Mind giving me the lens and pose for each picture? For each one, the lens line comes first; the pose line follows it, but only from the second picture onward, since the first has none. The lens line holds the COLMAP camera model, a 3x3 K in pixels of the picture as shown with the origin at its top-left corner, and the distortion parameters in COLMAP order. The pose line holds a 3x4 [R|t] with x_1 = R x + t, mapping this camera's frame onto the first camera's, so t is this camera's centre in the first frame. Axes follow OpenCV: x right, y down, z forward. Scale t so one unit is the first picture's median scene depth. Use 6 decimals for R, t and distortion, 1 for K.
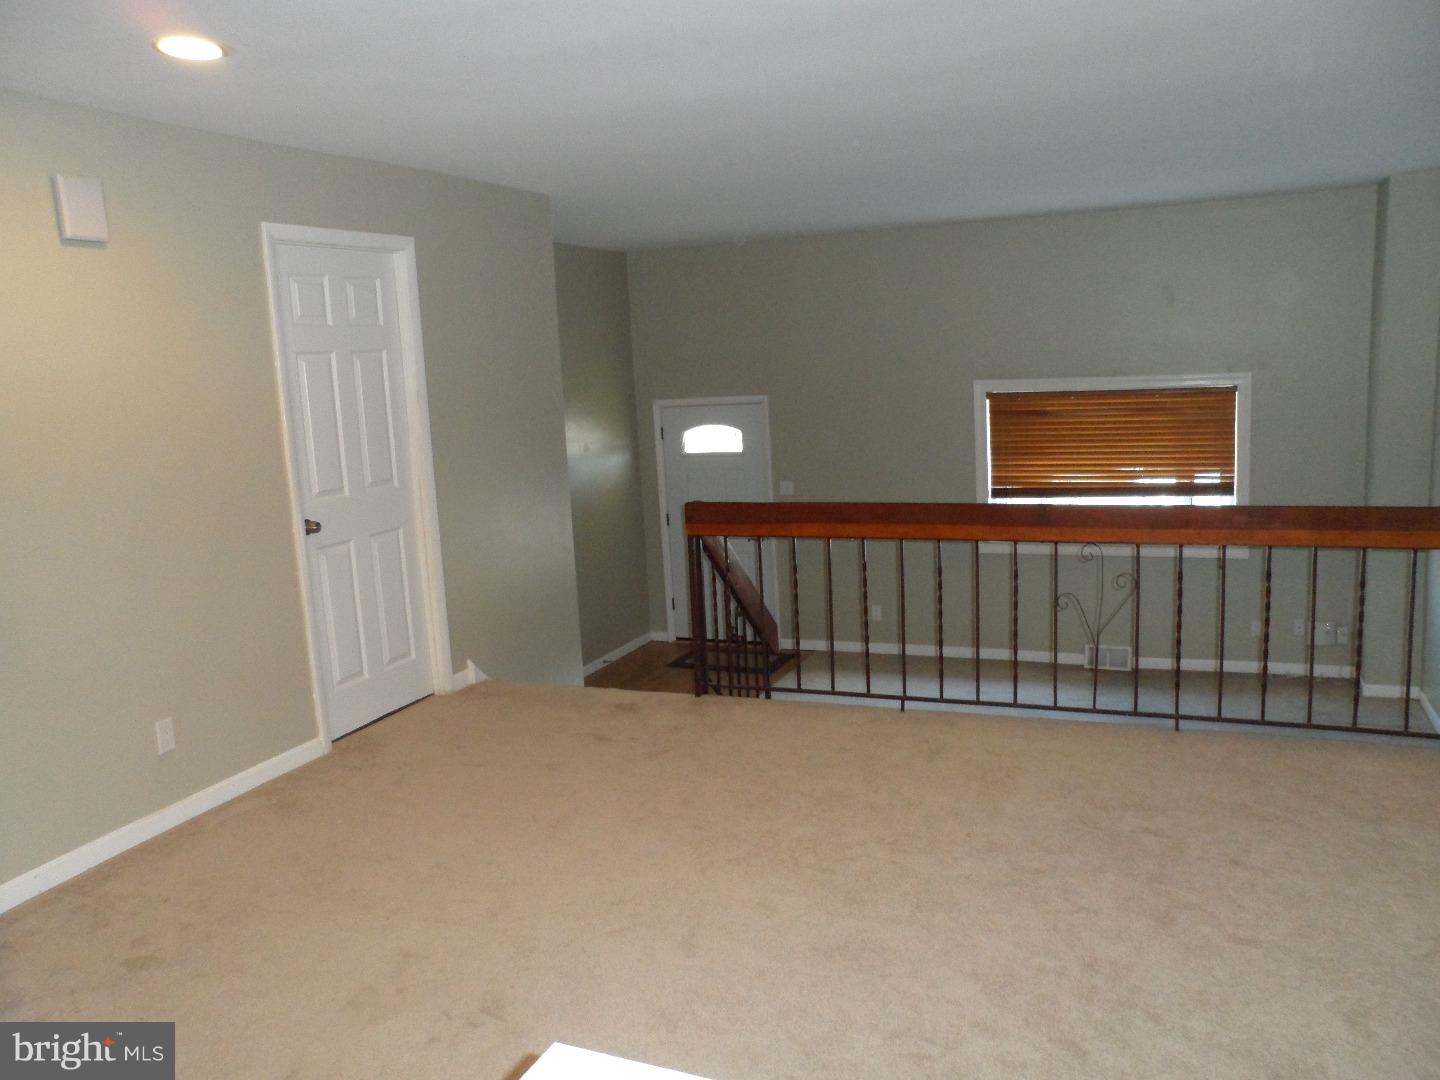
lens RADIAL K [[1116.2, 0, 720.0], [0, 1116.2, 540.0], [0, 0, 1]] dist [-0.151882, 0.186966]
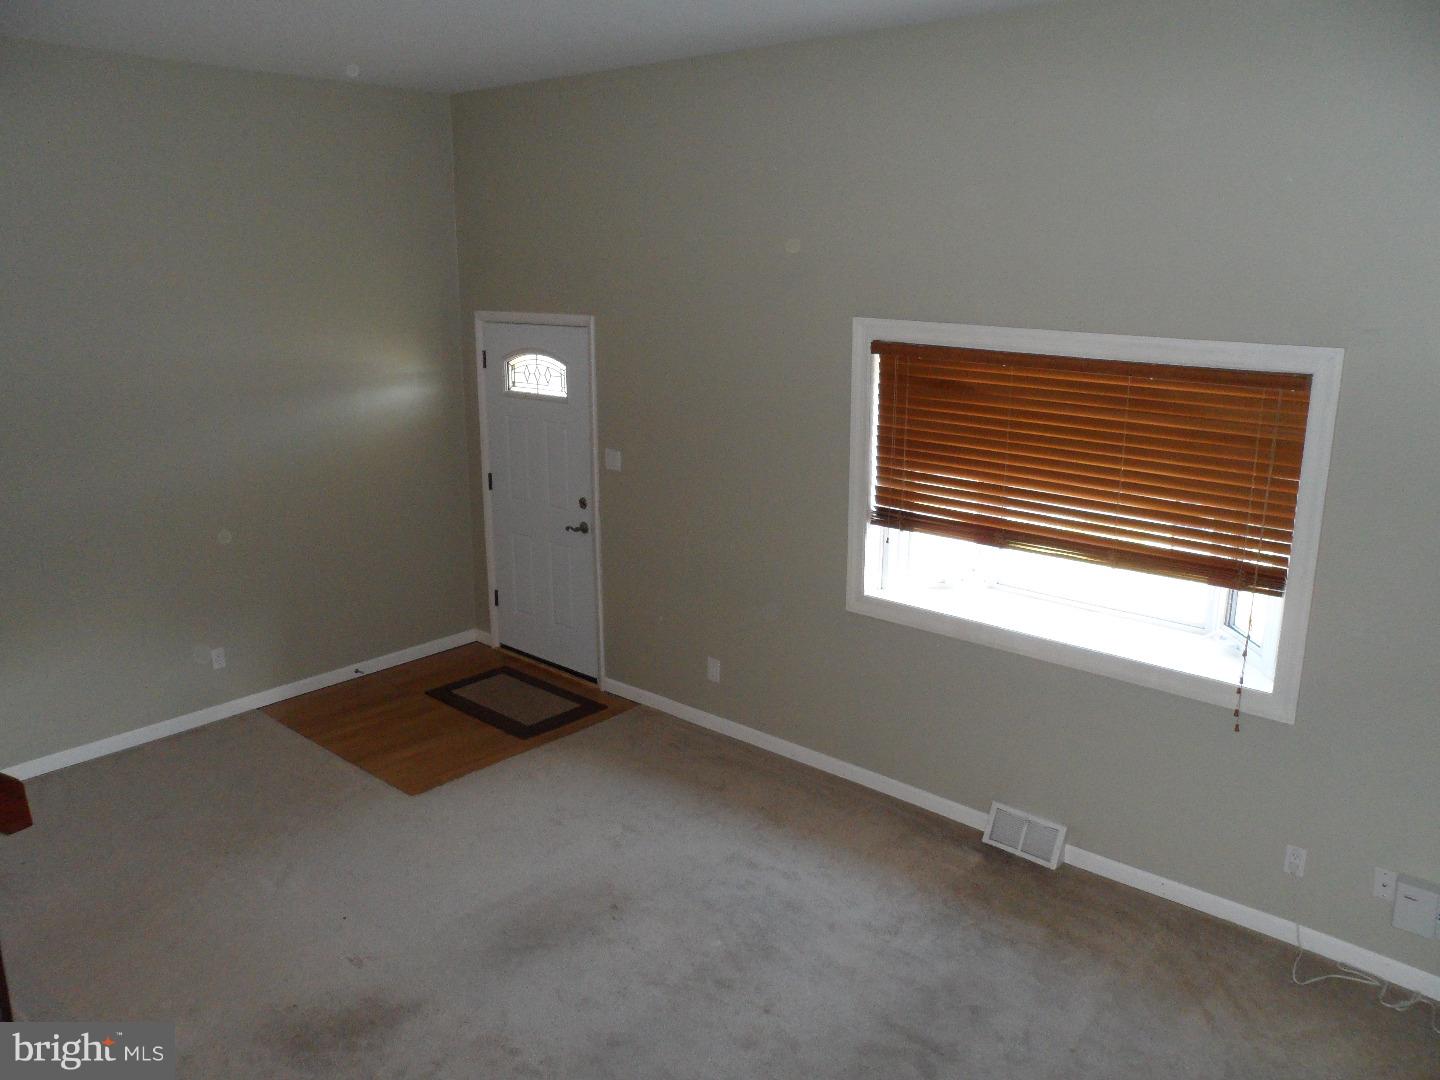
lens RADIAL K [[1116.2, 0, 720.0], [0, 1116.2, 540.0], [0, 0, 1]] dist [-0.151882, 0.186966]
pose [[0.952055, 0.132121, -0.275925, 0.332529], [-0.104800, 0.988214, 0.111582, -0.086676], [0.287415, -0.077316, 0.954680, 0.421999]]
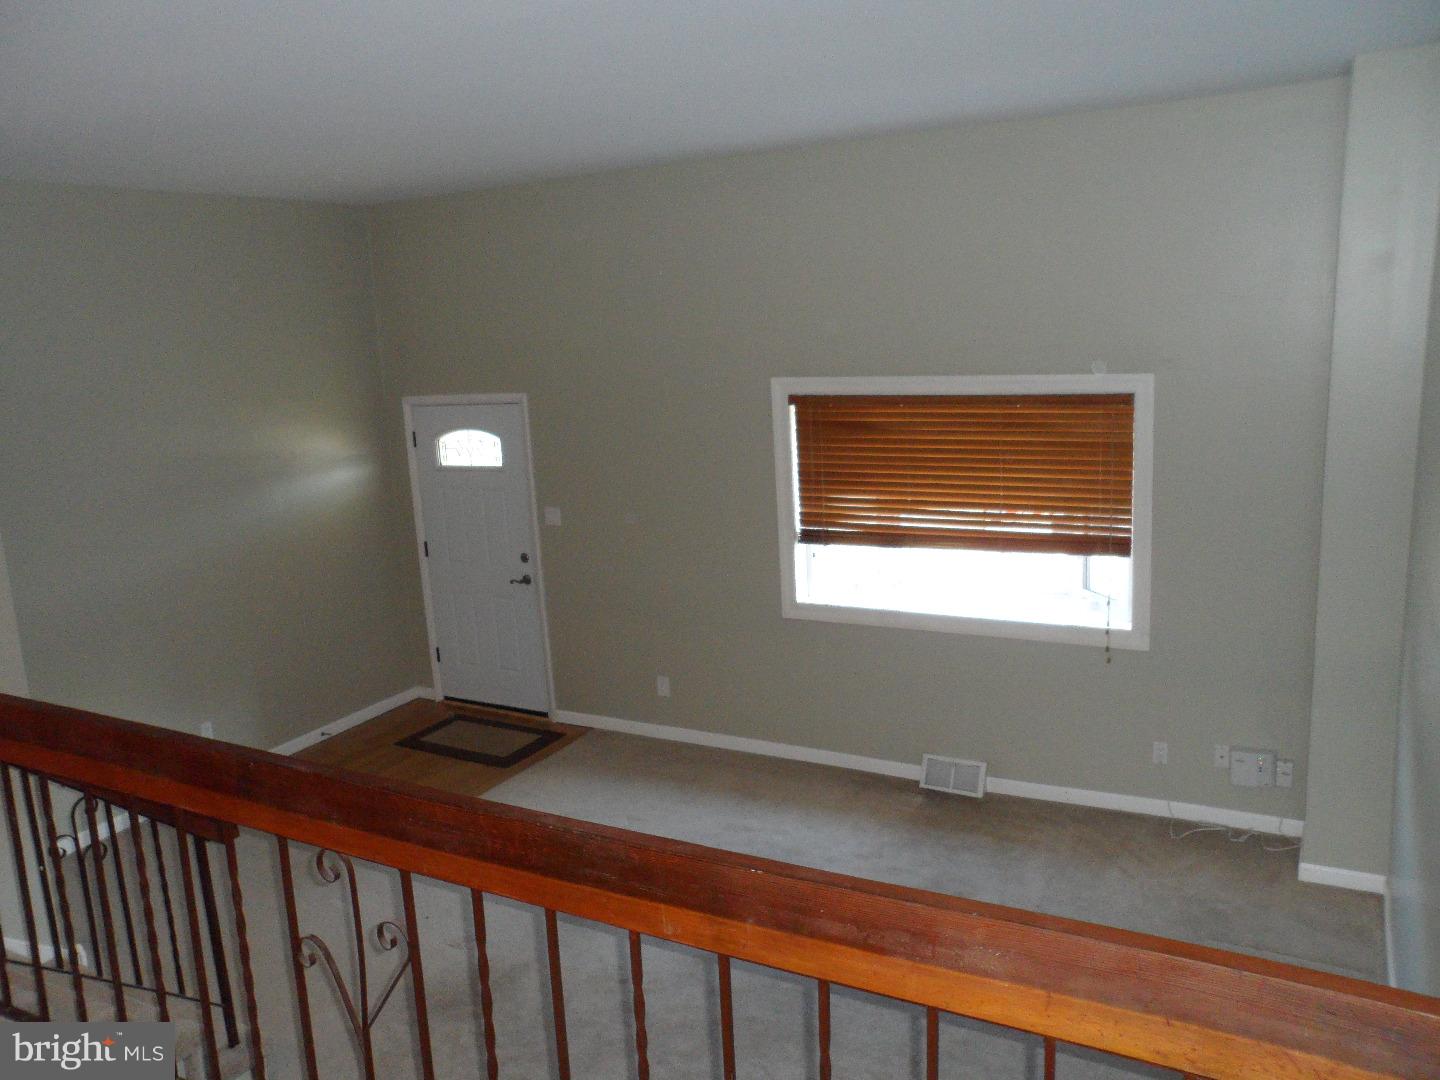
lens RADIAL K [[1116.2, 0, 720.0], [0, 1116.2, 540.0], [0, 0, 1]] dist [-0.151882, 0.186966]
pose [[0.996252, 0.020393, -0.084062, 0.255476], [-0.017146, 0.999085, 0.039175, -0.067384], [0.084784, -0.037586, 0.995690, 0.284346]]
